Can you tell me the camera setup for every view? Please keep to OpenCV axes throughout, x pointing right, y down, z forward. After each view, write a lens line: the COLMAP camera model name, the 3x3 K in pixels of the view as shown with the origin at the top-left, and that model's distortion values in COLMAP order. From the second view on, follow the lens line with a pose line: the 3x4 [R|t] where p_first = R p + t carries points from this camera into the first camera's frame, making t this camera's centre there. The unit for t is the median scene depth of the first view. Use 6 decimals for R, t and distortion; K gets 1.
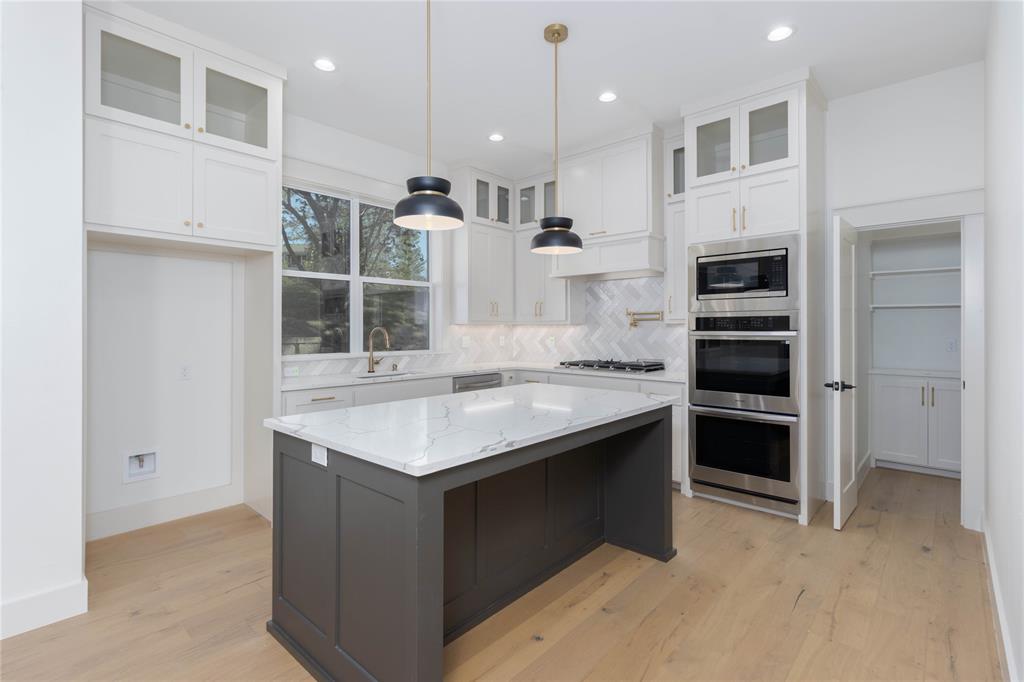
lens RADIAL K [[479.0, 0, 513.7], [0, 479.0, 332.8], [0, 0, 1]] dist [0.001727, 0.000094]
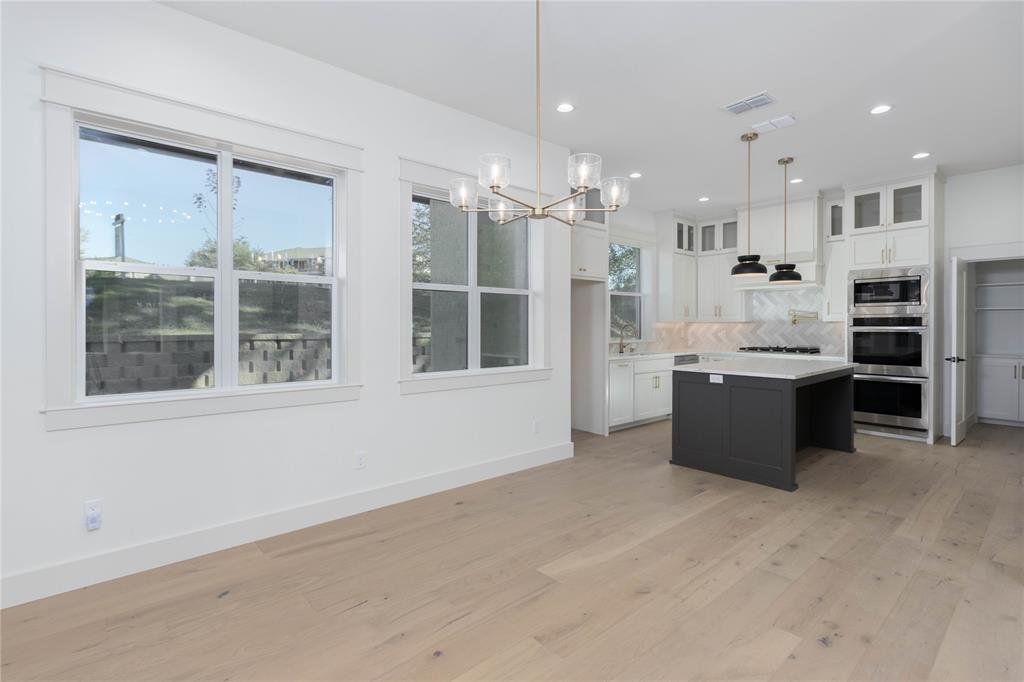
lens RADIAL K [[479.0, 0, 513.7], [0, 479.0, 332.8], [0, 0, 1]] dist [0.001727, 0.000094]
pose [[0.993131, 0.001623, -0.116995, -0.573158], [-0.000716, 0.999969, 0.007793, 0.006299], [0.117004, -0.007656, 0.993102, -0.734152]]
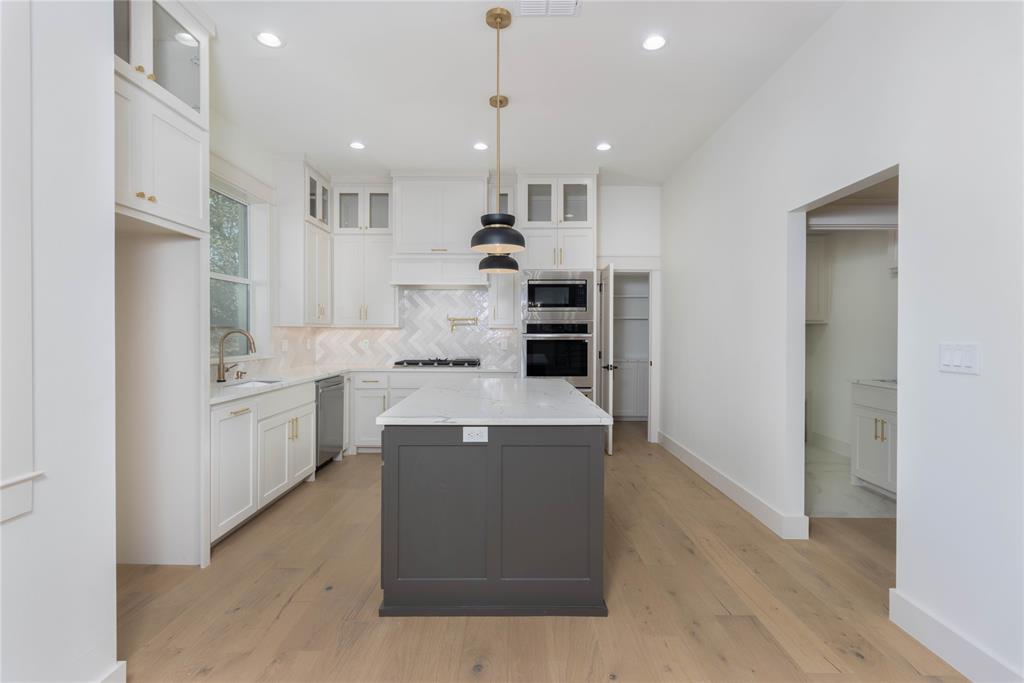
lens RADIAL K [[475.7, 0, 506.3], [0, 475.7, 336.3], [0, 0, 1]] dist [0.001252, 0.000265]
pose [[0.748109, -0.003615, 0.663566, -0.594985], [0.001960, 0.999993, 0.003239, -0.001046], [-0.663573, -0.001123, 0.748111, 0.025410]]
